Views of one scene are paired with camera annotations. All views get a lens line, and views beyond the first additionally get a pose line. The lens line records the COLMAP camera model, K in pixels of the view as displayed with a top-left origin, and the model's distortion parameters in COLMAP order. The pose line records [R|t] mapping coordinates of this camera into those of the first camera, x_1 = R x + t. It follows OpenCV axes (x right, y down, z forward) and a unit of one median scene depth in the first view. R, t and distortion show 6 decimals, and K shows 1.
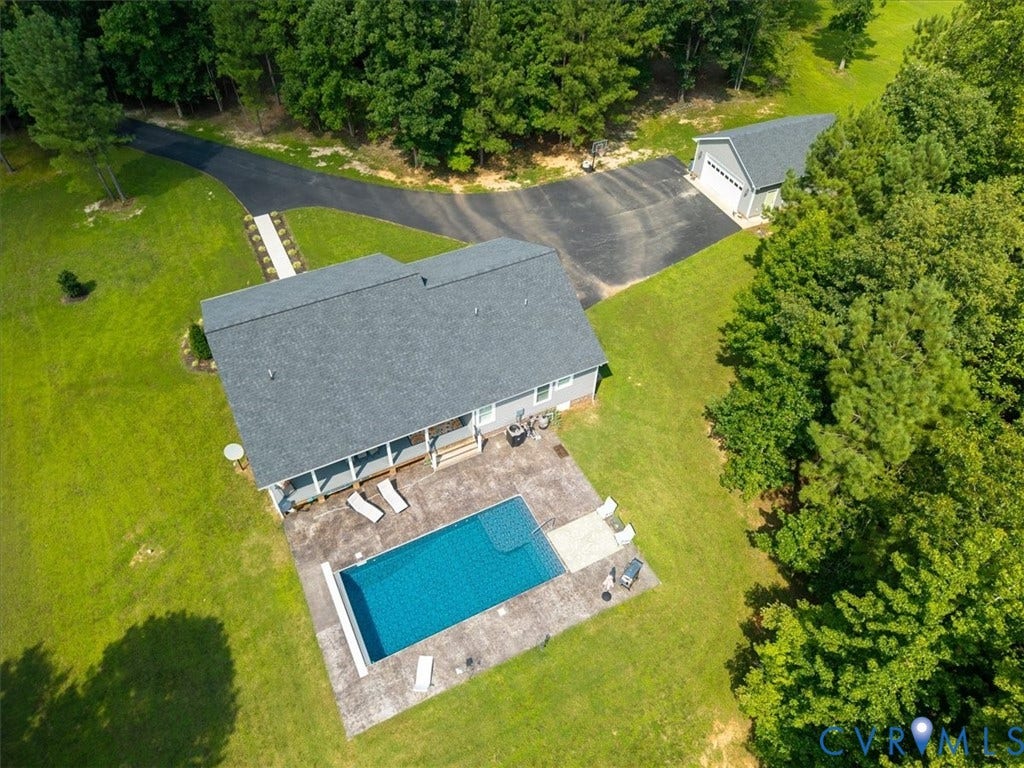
lens RADIAL K [[683.3, 0, 512.0], [0, 683.3, 384.0], [0, 0, 1]] dist [-0.001026, -0.000705]
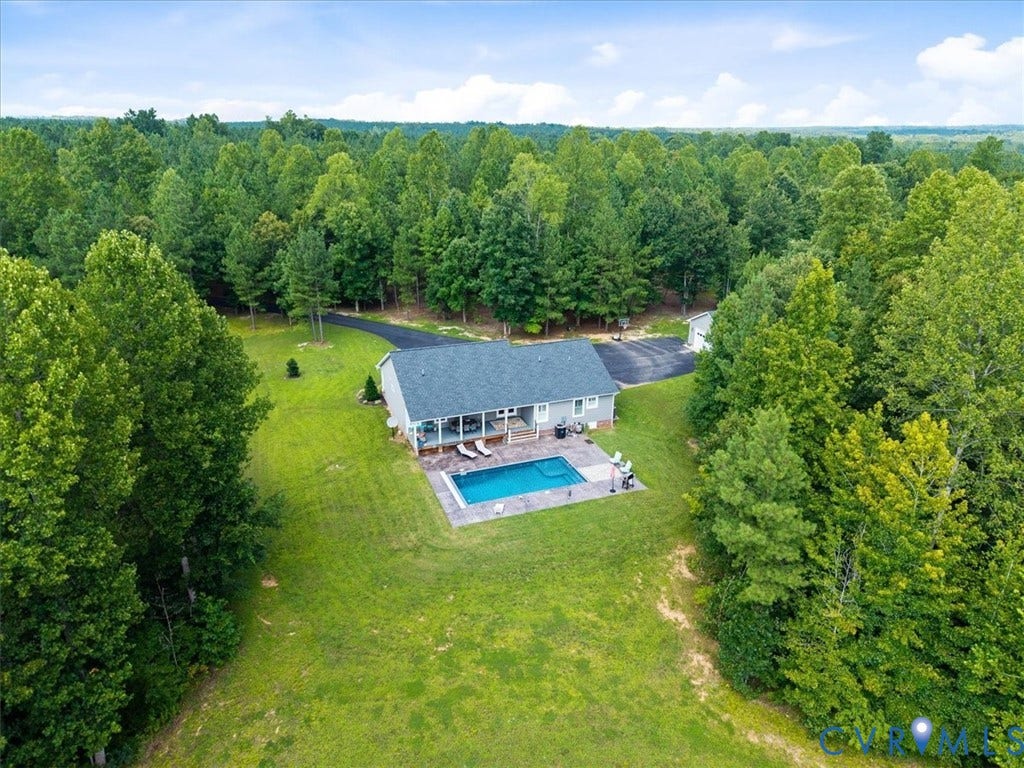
lens RADIAL K [[682.3, 0, 512.0], [0, 682.3, 384.0], [0, 0, 1]] dist [0.105683, -0.000125]
pose [[0.994829, 0.023658, -0.098766, 0.035349], [-0.065369, 0.893425, -0.444431, 0.520383], [0.077726, 0.448589, 0.890352, -0.363604]]
